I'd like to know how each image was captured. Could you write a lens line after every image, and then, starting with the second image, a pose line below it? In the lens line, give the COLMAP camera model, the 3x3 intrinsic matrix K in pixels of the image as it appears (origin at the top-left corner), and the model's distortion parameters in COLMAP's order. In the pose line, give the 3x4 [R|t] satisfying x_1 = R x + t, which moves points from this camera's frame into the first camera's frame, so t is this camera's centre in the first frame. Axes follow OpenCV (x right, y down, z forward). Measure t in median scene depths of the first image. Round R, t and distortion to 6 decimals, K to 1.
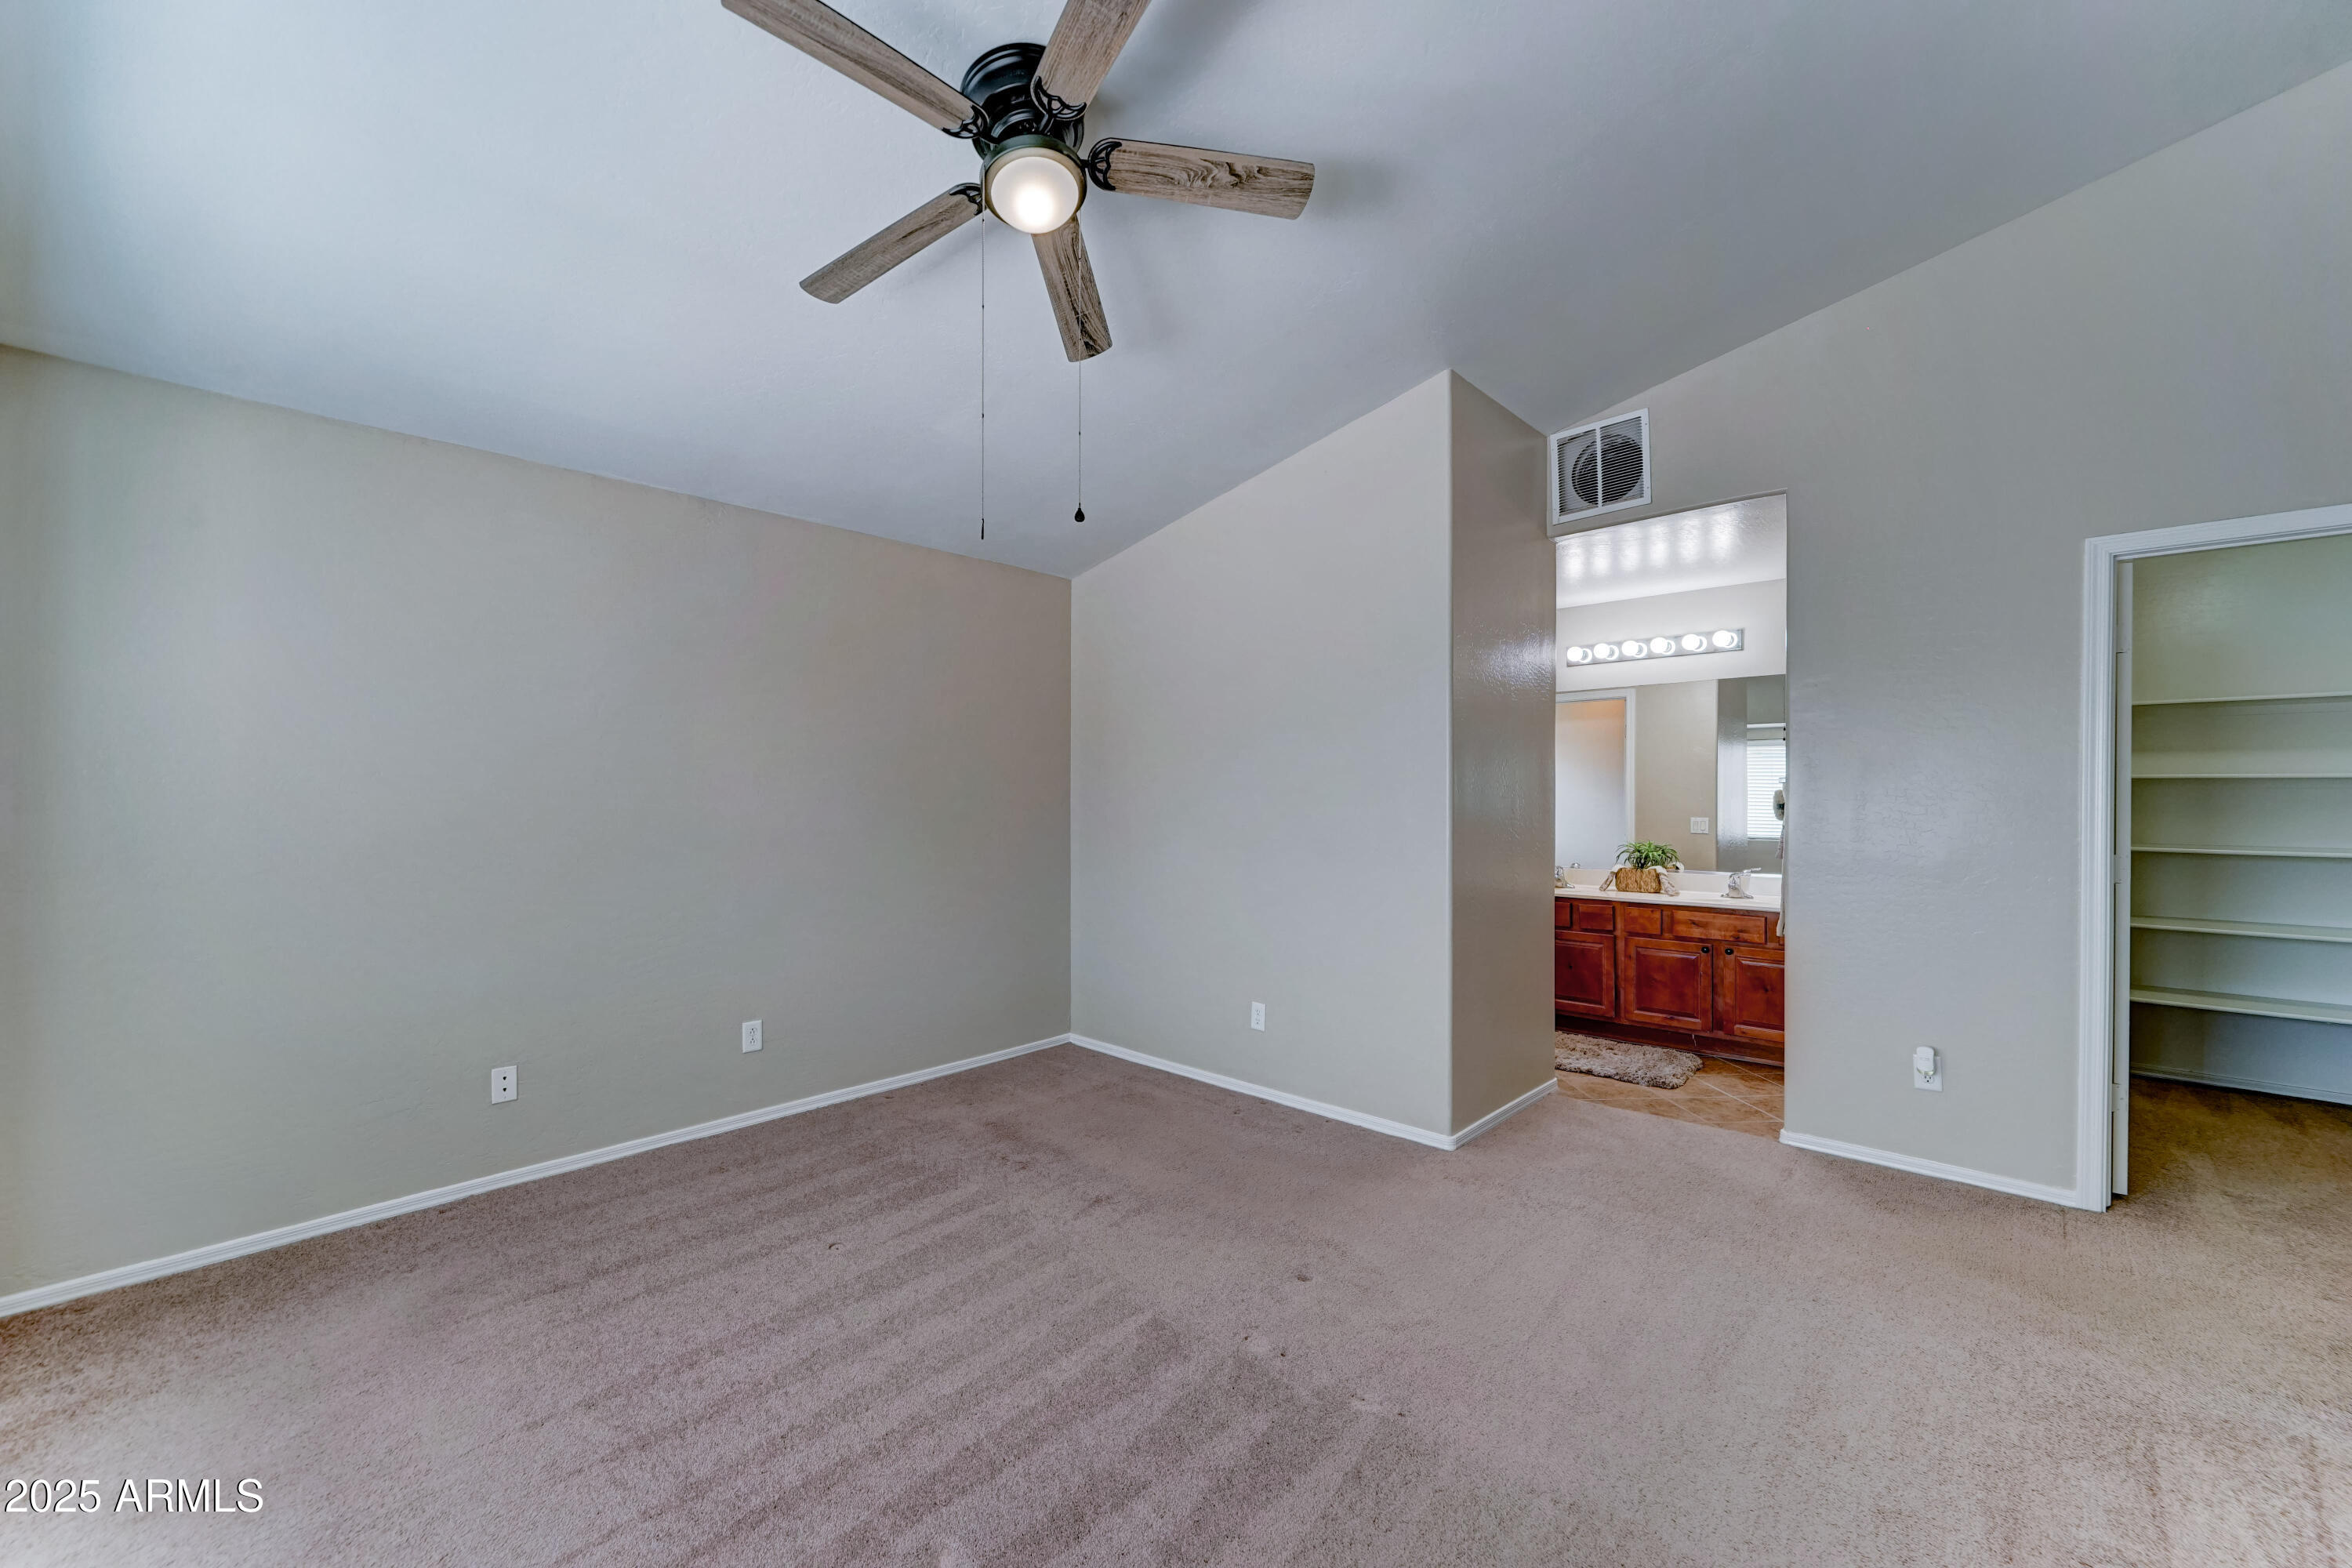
lens RADIAL K [[952.5, 0, 1182.3], [0, 952.5, 768.6], [0, 0, 1]] dist [0.000239, 0.000335]
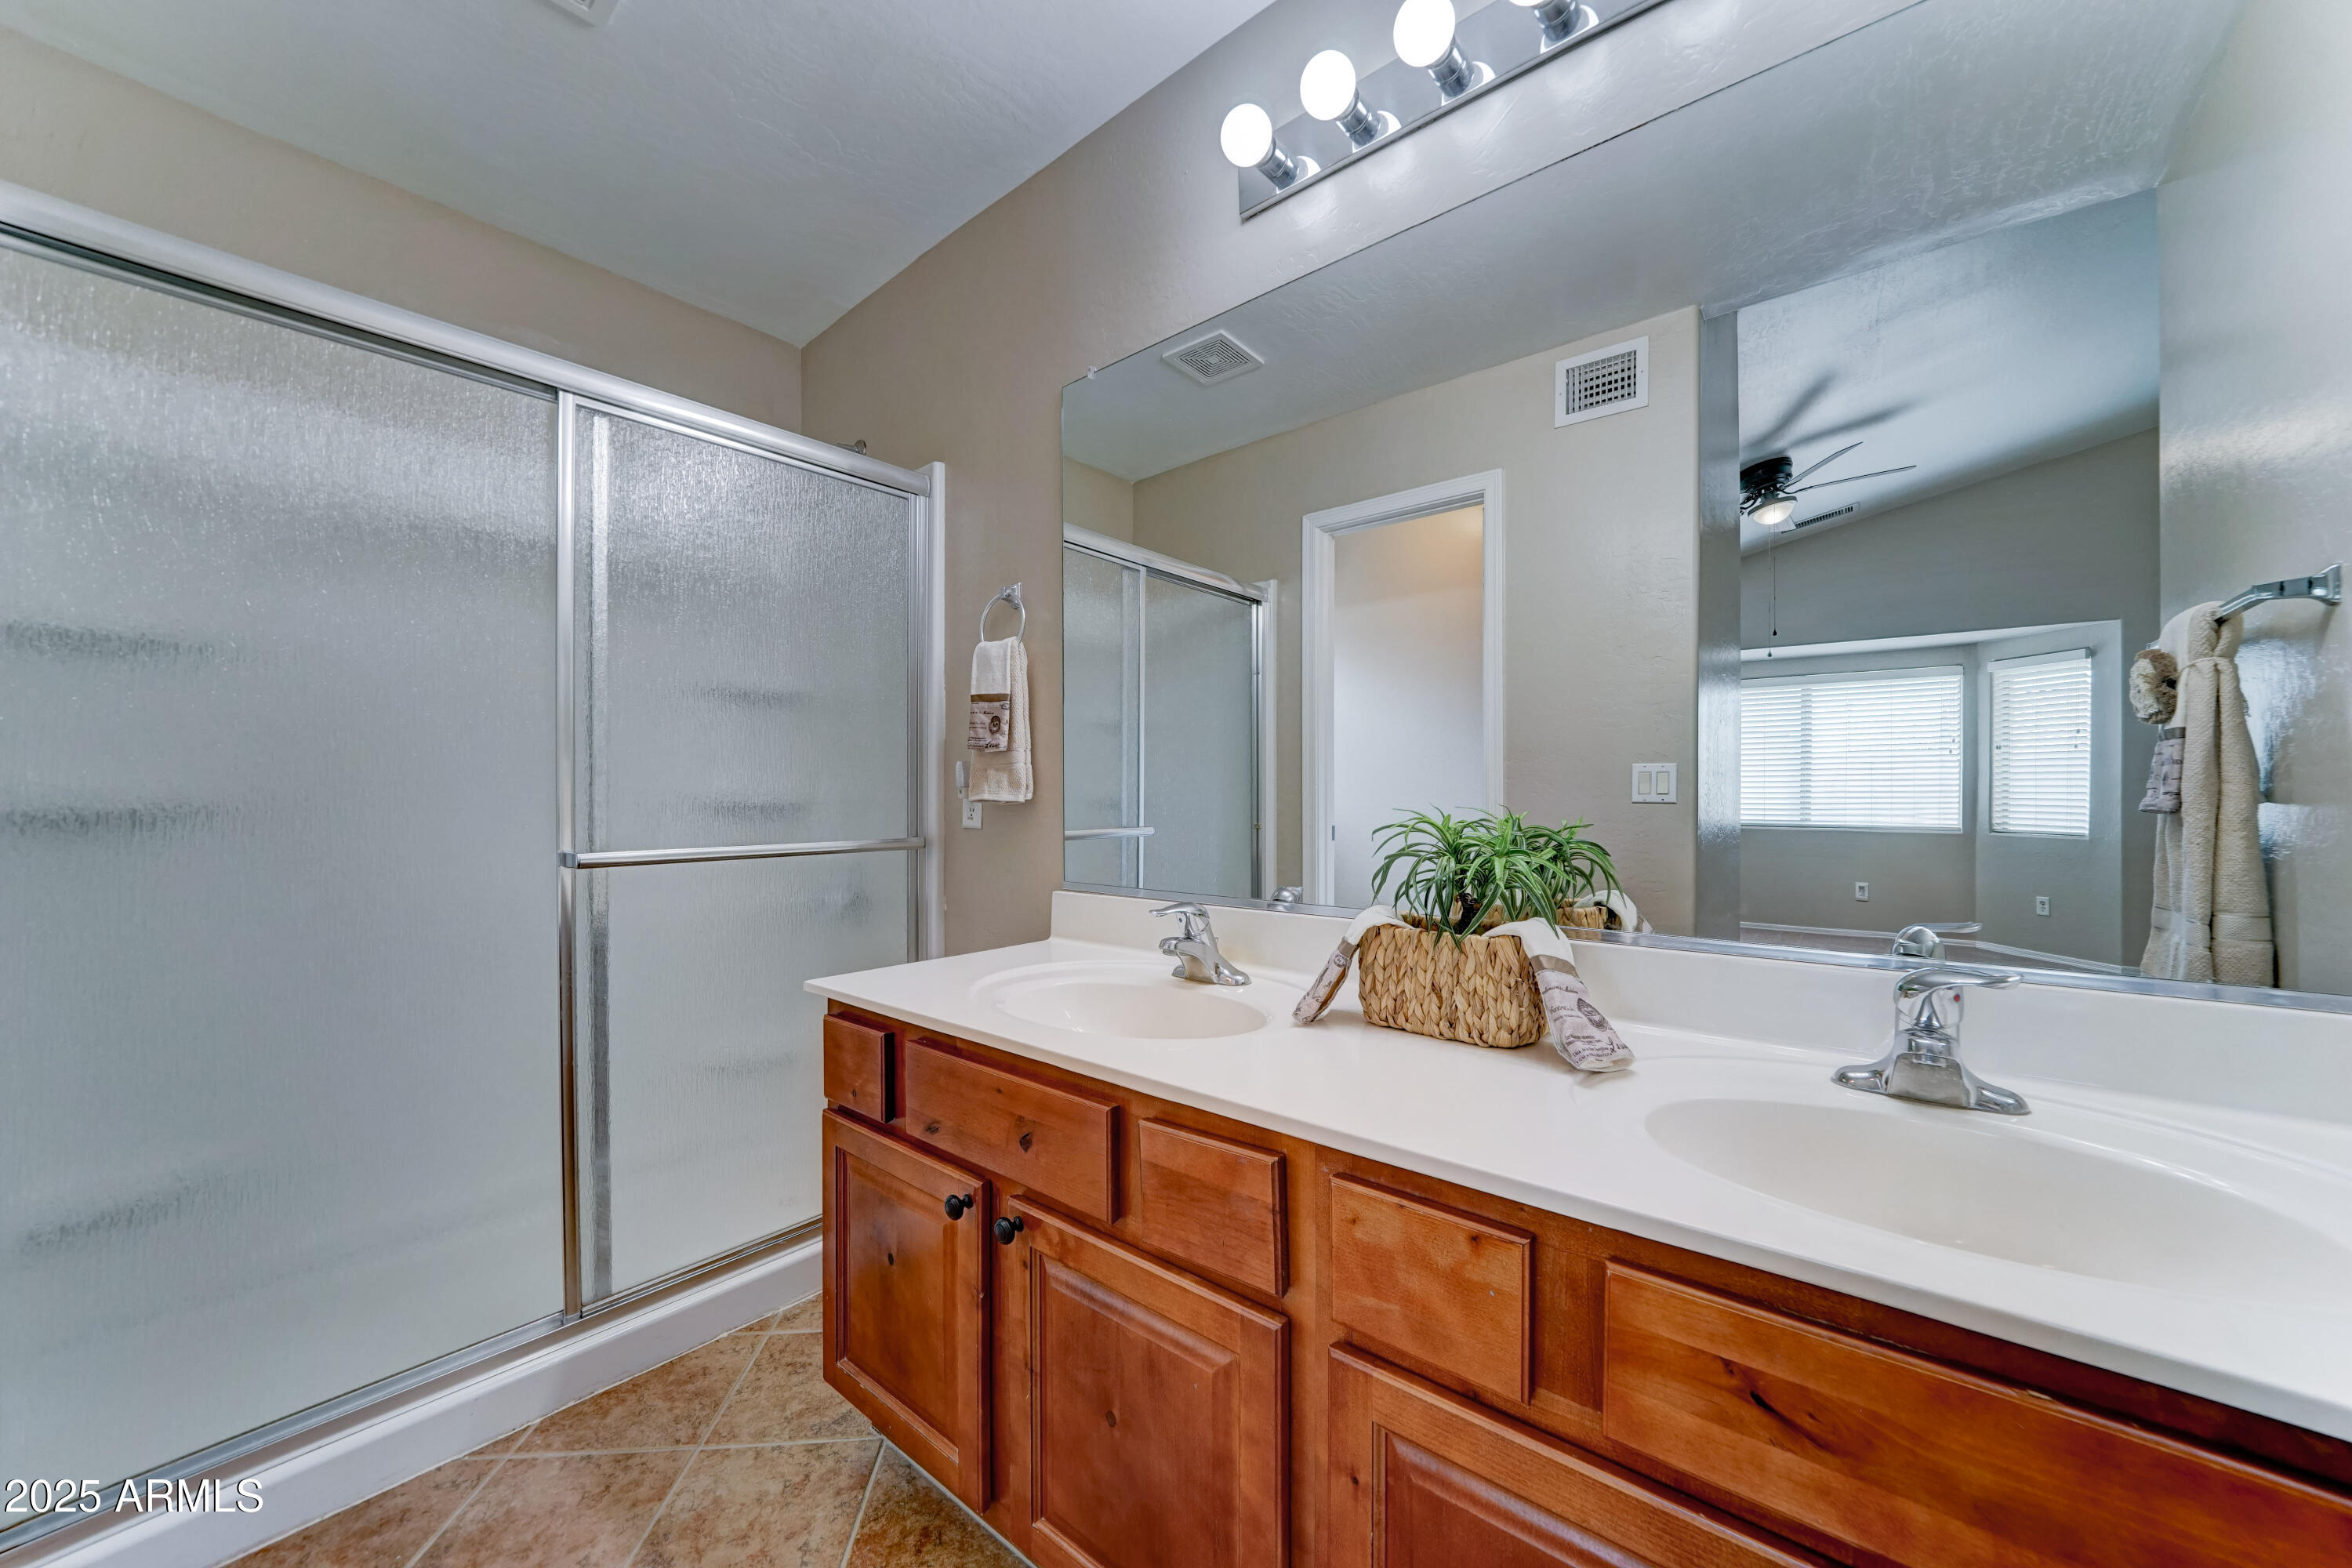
lens RADIAL K [[907.7, 0, 1166.3], [0, 907.7, 766.2], [0, 0, 1]] dist [-0.006951, 0.001092]
pose [[0.999031, -0.002130, 0.043951, 0.418248], [0.001951, 0.999990, 0.004114, 0.067439], [-0.043959, -0.004024, 0.999025, 0.818891]]
